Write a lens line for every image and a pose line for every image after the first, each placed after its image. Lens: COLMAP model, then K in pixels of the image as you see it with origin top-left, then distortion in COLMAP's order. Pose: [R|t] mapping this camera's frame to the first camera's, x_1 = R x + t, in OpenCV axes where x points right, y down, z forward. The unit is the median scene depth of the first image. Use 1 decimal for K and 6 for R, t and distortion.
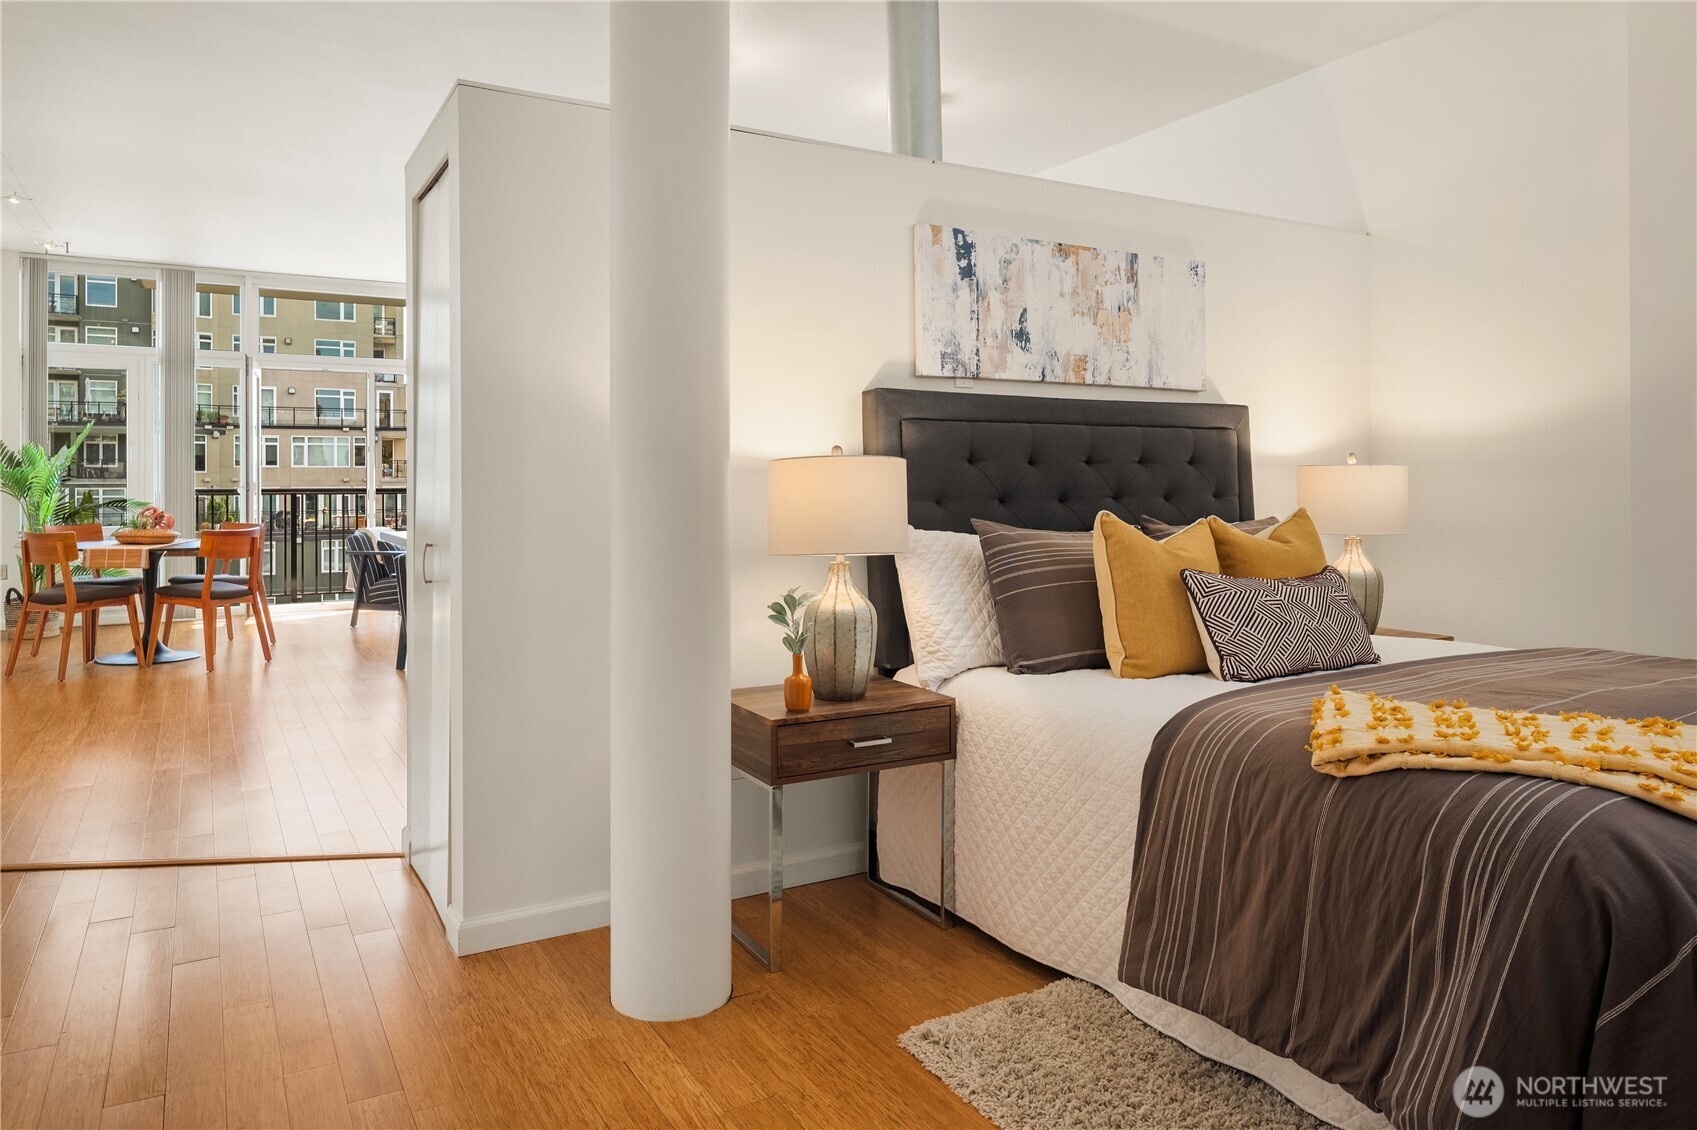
lens RADIAL K [[1122.5, 0, 845.9], [0, 1122.5, 482.9], [0, 0, 1]] dist [0.000025, 0.001161]
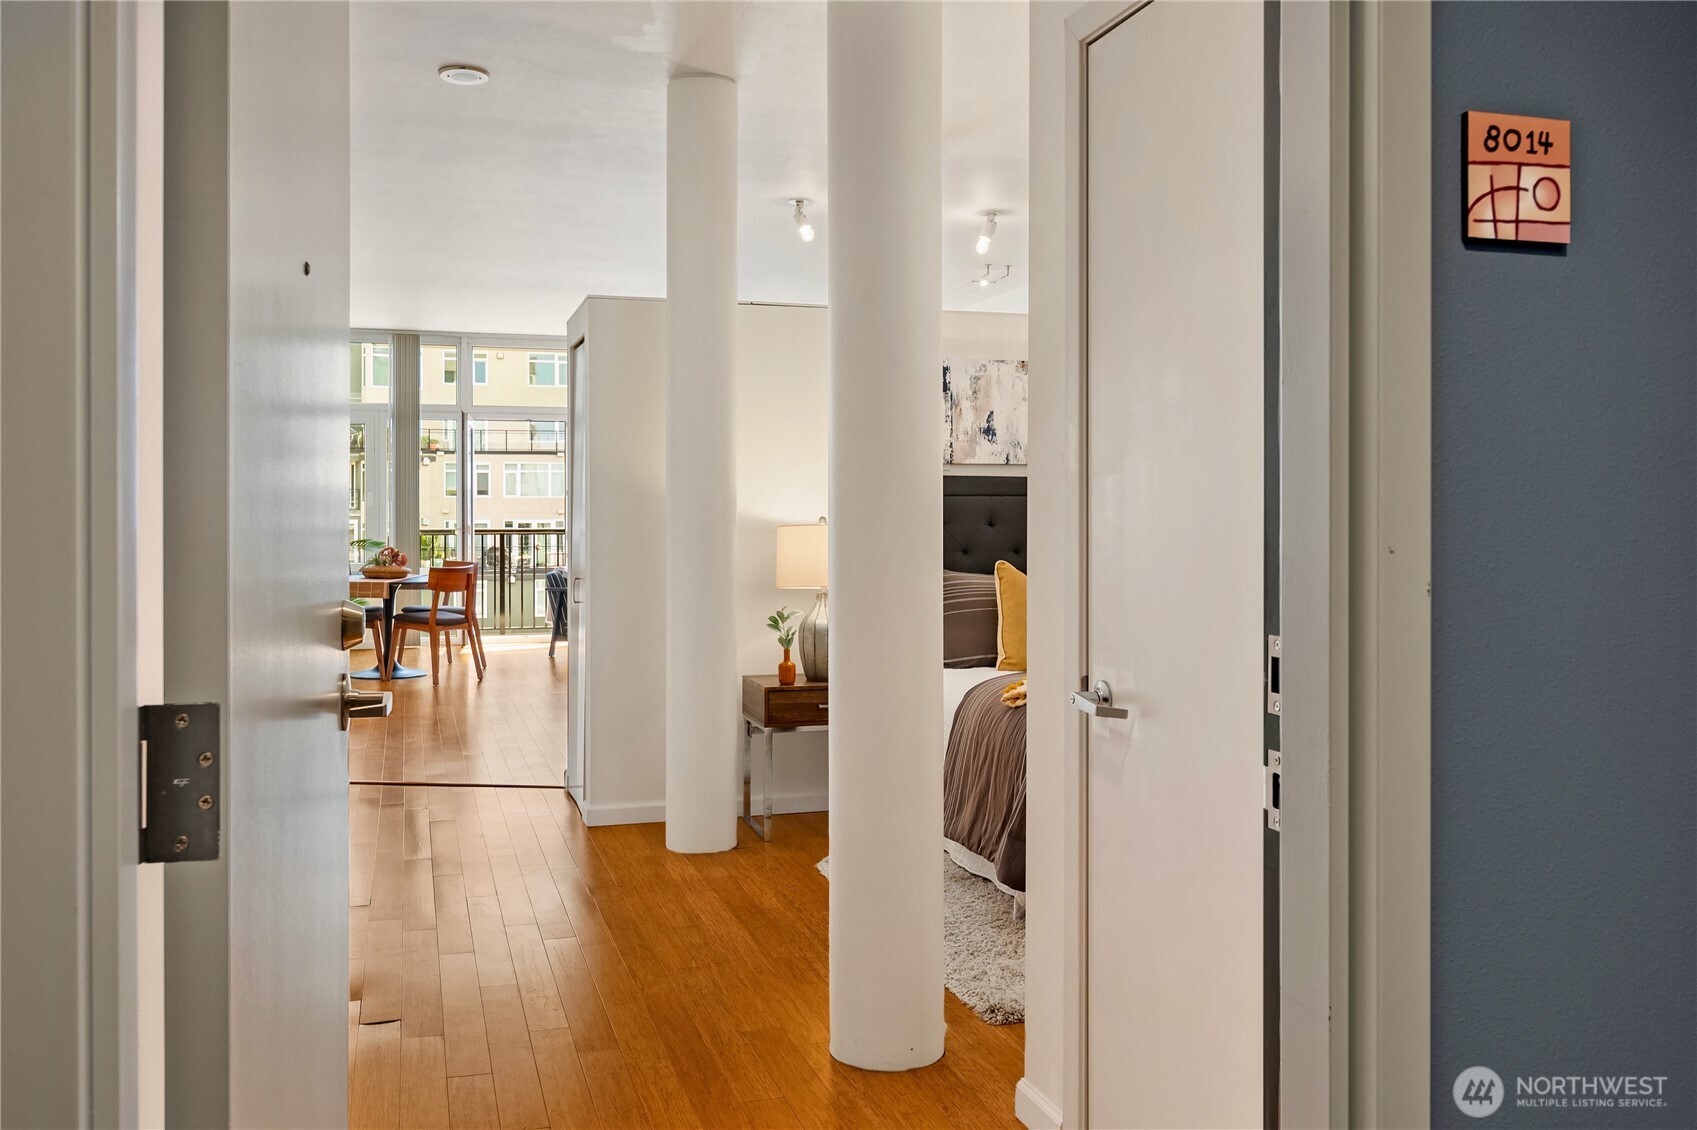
lens RADIAL K [[1386.5, 0, 849.5], [0, 1386.5, 526.7], [0, 0, 1]] dist [-0.011399, -0.004649]
pose [[0.977143, 0.004956, -0.212523, 0.172158], [-0.003367, 0.999964, 0.007836, -0.013702], [0.212554, -0.006941, 0.977125, -0.336911]]
